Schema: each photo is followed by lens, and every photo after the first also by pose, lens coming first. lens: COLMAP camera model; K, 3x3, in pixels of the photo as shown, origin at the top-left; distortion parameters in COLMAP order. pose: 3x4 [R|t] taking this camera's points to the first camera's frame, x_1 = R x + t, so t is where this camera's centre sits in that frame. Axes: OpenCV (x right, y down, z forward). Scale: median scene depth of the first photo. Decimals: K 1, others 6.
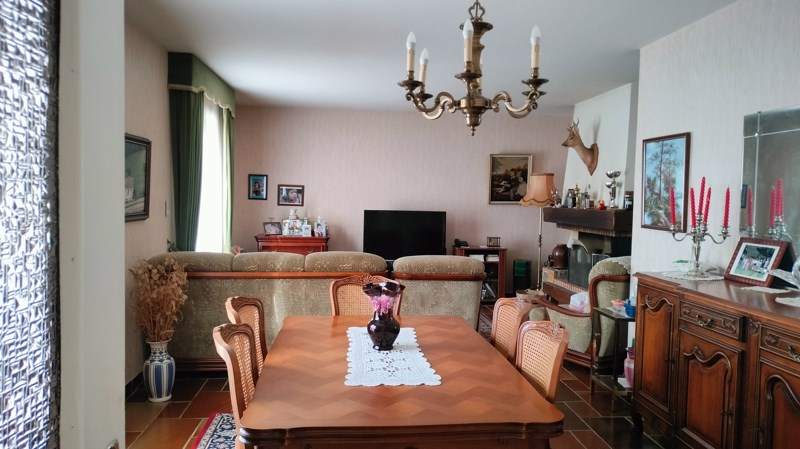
lens RADIAL K [[599.7, 0, 399.8], [0, 599.7, 225.0], [0, 0, 1]] dist [0.006959, 0.001084]
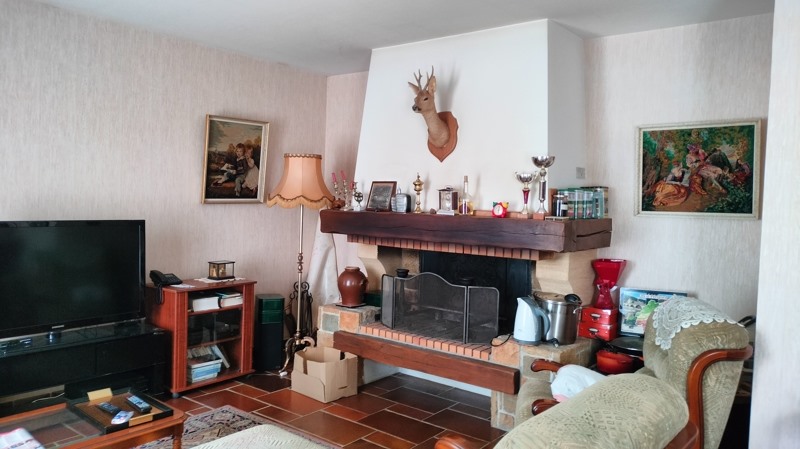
lens RADIAL K [[599.7, 0, 401.7], [0, 599.7, 220.3], [0, 0, 1]] dist [0.006959, 0.001084]
pose [[0.677002, -0.026878, 0.735490, -0.141994], [0.022939, 0.999618, 0.015416, -0.023604], [-0.735623, 0.006435, 0.677360, 0.481742]]
